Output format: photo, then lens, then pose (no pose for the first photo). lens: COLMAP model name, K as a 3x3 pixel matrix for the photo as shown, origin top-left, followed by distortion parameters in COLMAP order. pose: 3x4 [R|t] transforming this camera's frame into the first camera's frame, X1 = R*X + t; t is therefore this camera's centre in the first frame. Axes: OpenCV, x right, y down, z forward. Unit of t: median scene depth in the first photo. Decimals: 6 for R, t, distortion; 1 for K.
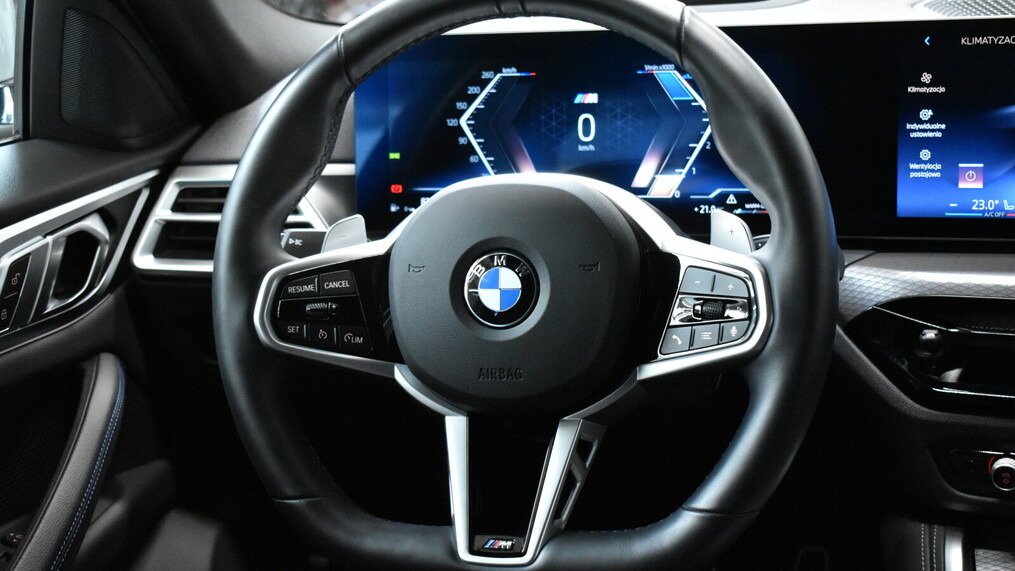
lens RADIAL K [[1628.4, 0, 509.8], [0, 1628.4, 285.8], [0, 0, 1]] dist [0.033755, 0.000000]
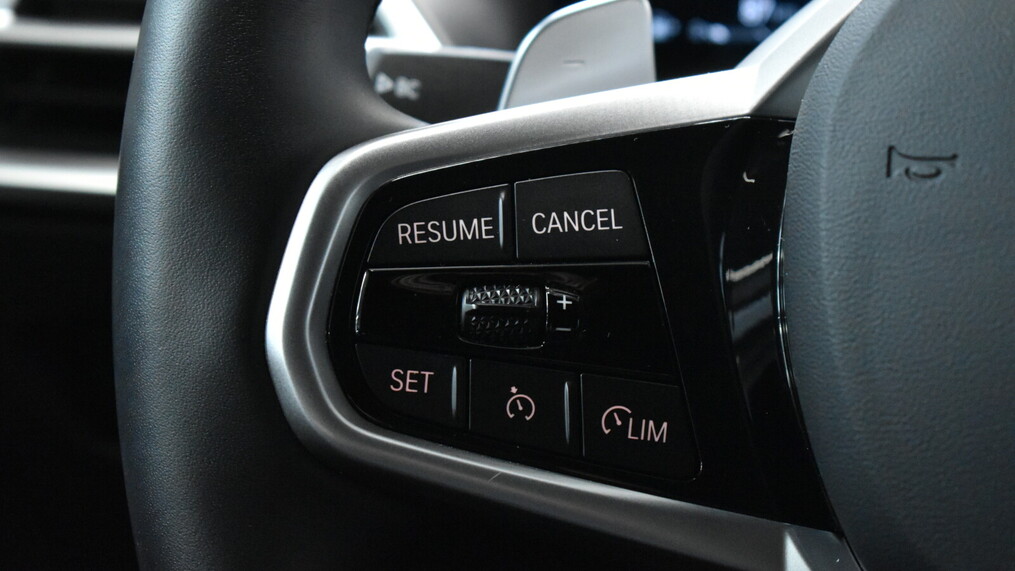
lens RADIAL K [[2385.6, 0, 506.3], [0, 2385.6, 286.1], [0, 0, 1]] dist [-0.002339, 0.000000]
pose [[0.999095, 0.039961, -0.014593, -0.111815], [-0.040027, 0.999189, -0.004272, 0.012143], [0.014411, 0.004852, 0.999884, 0.607065]]
